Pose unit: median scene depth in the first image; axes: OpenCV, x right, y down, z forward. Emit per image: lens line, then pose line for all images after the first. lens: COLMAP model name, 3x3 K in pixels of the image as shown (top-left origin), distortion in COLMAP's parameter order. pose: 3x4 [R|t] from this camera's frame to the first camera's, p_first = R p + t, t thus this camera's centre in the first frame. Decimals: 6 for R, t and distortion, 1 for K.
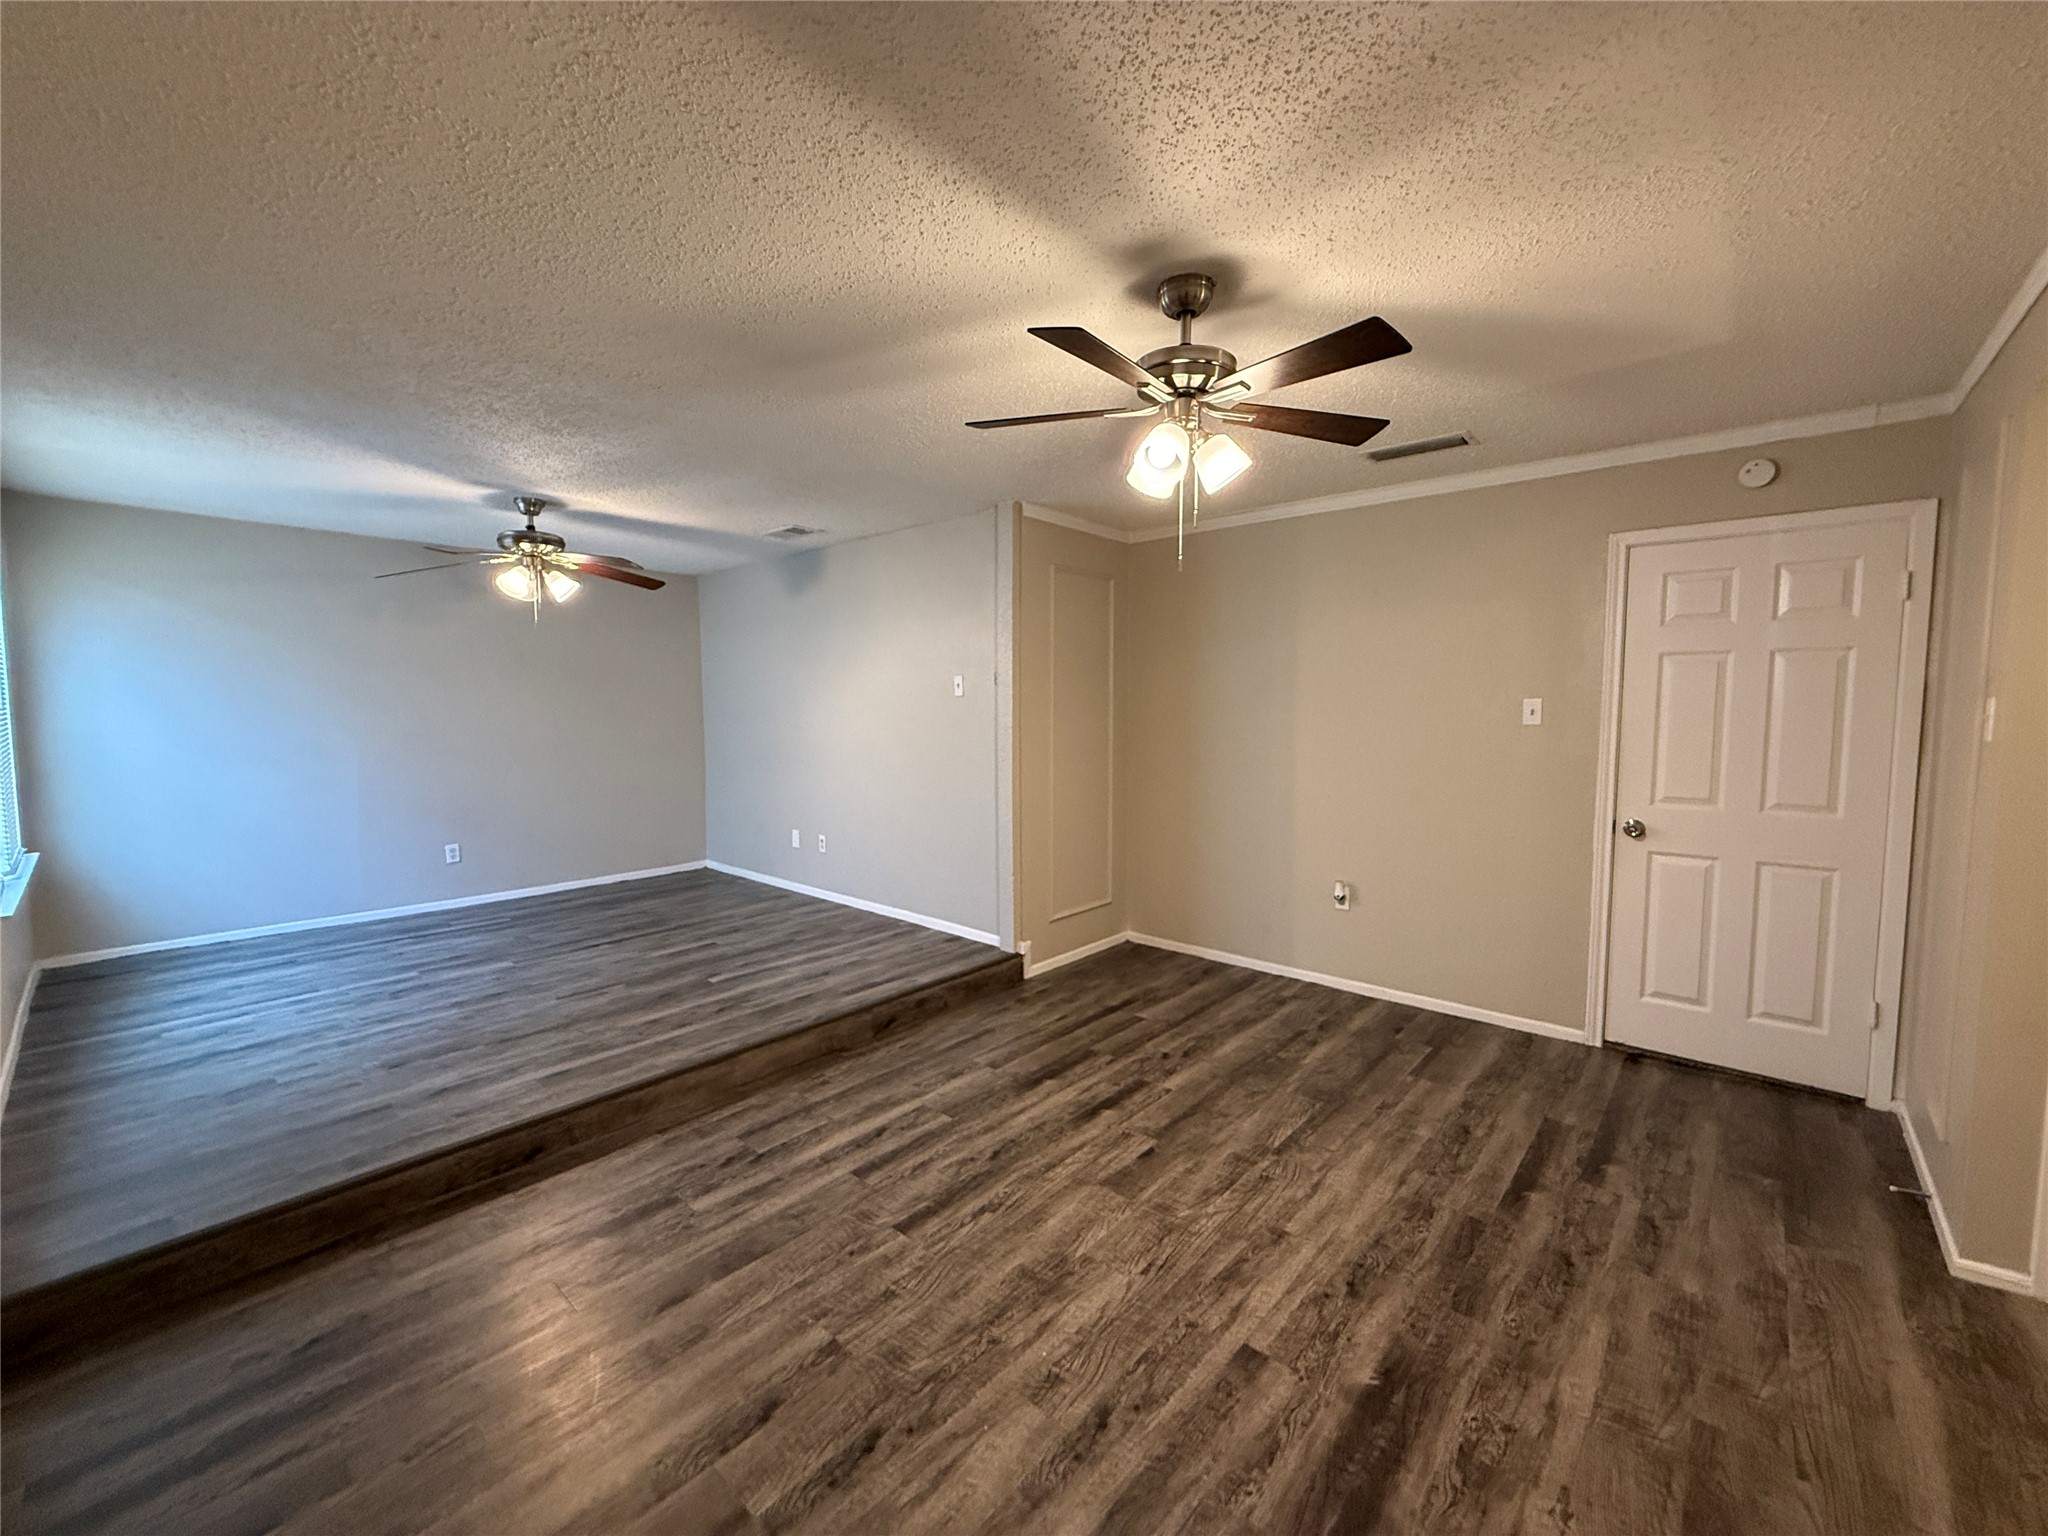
lens RADIAL K [[816.5, 0, 1021.0], [0, 816.5, 763.3], [0, 0, 1]] dist [-0.004194, -0.000205]
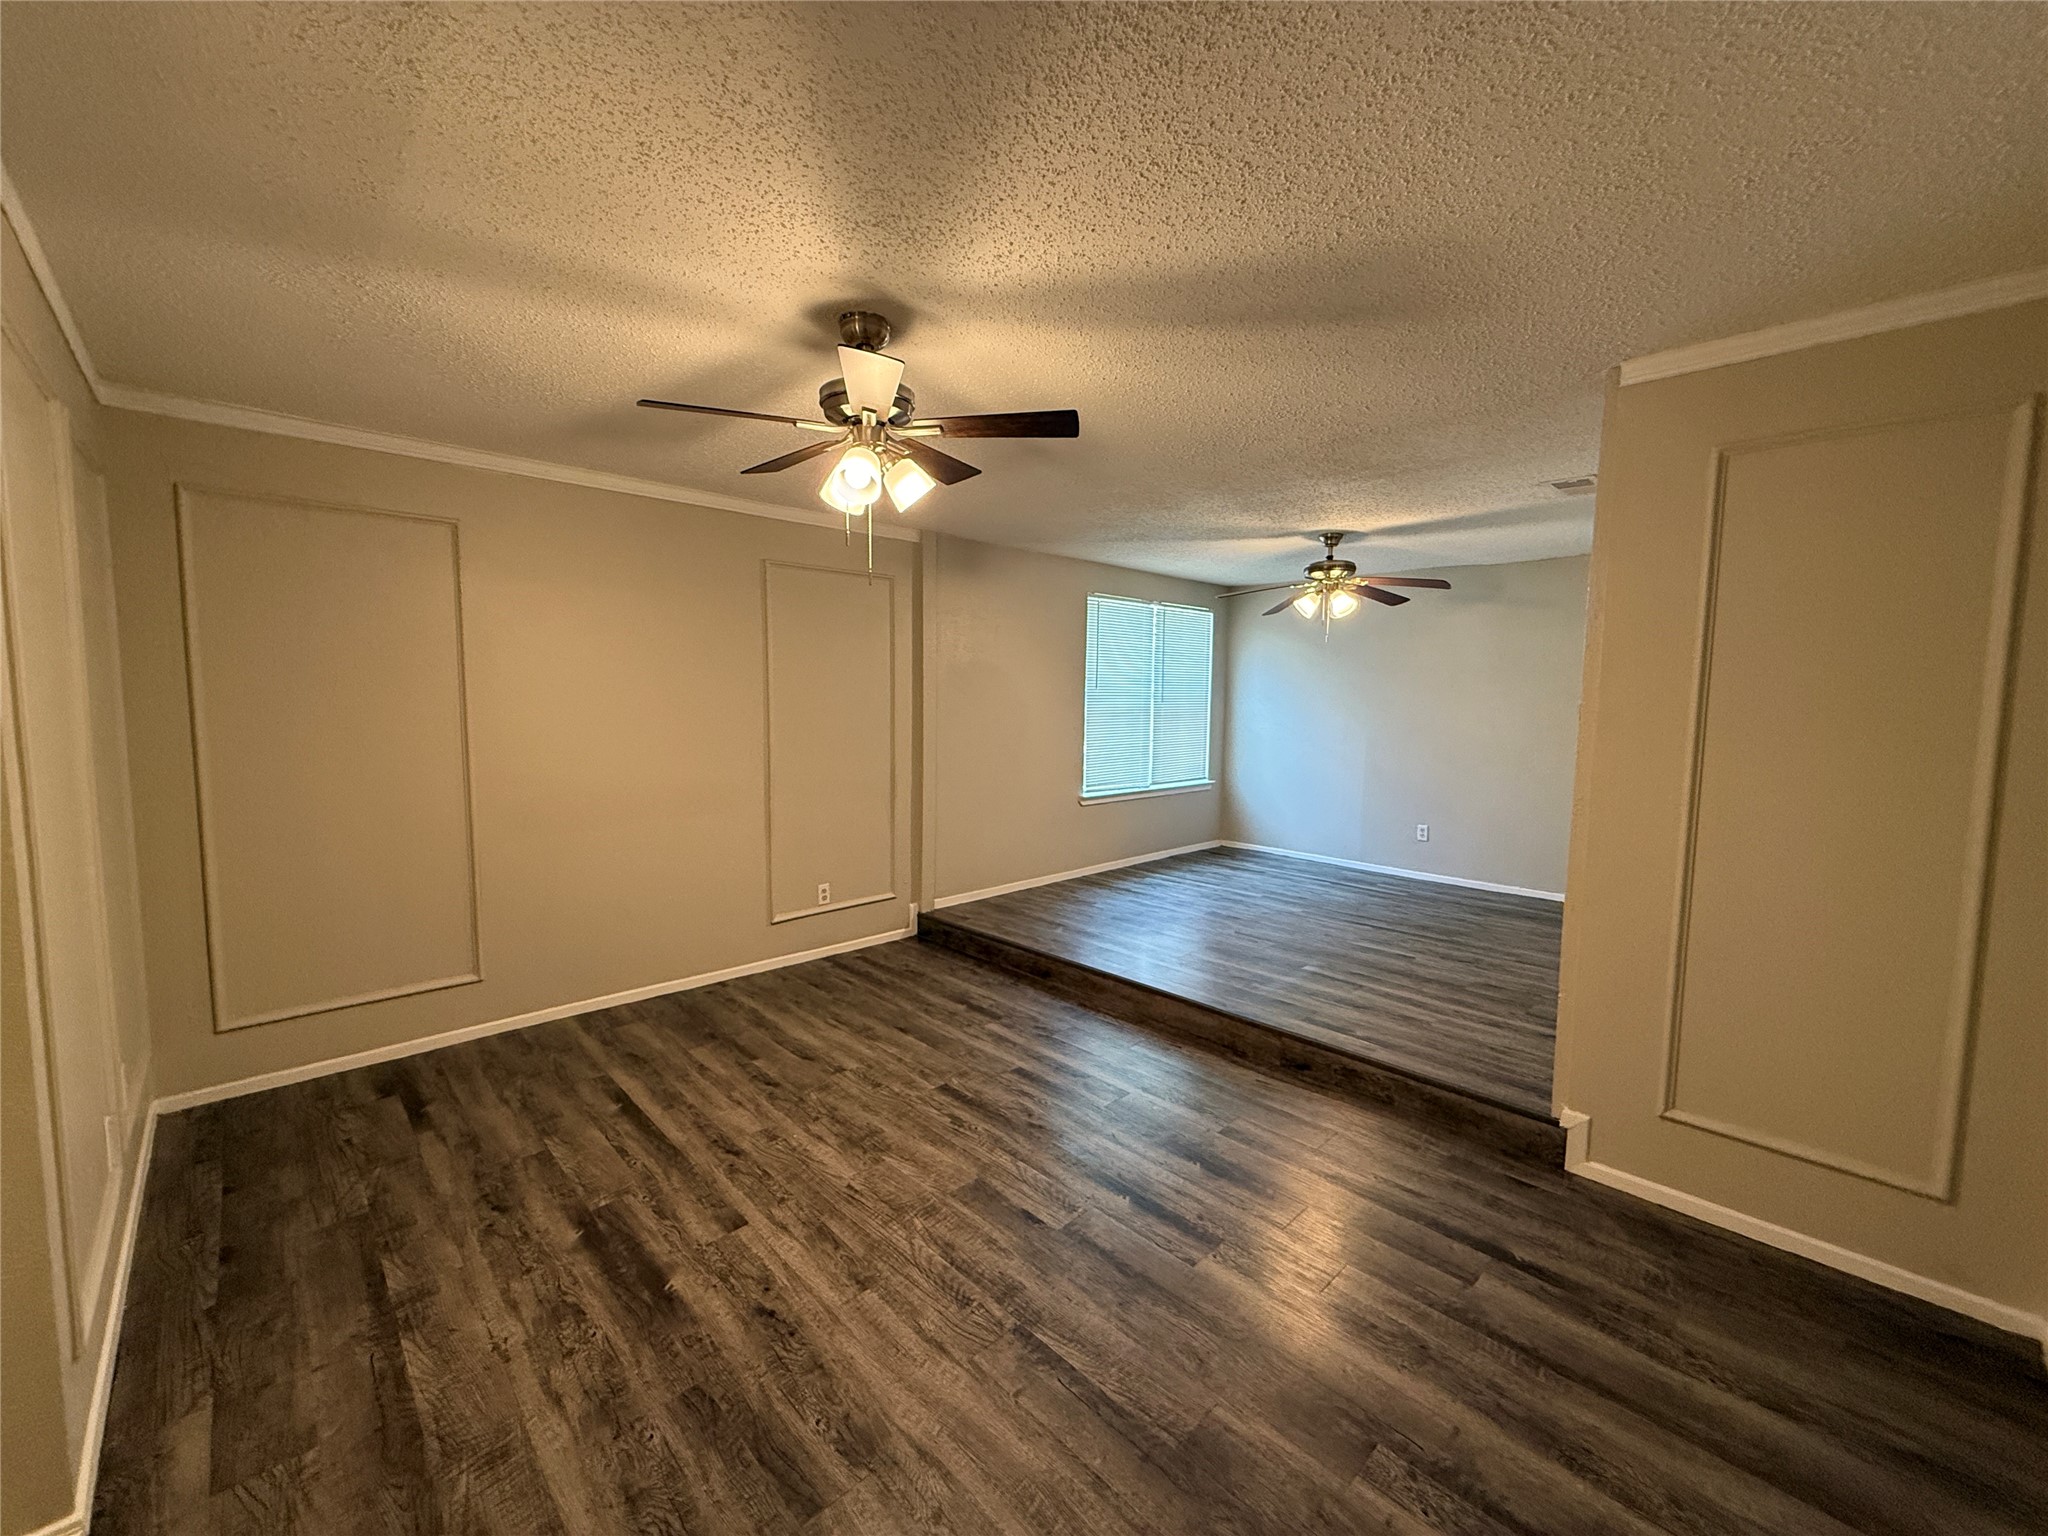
lens RADIAL K [[816.5, 0, 1021.0], [0, 816.5, 763.3], [0, 0, 1]] dist [-0.004194, -0.000205]
pose [[-0.076734, 0.082753, -0.993611, 1.157993], [-0.083029, 0.992558, 0.089078, -0.101310], [0.993589, 0.089334, -0.069292, 1.175422]]
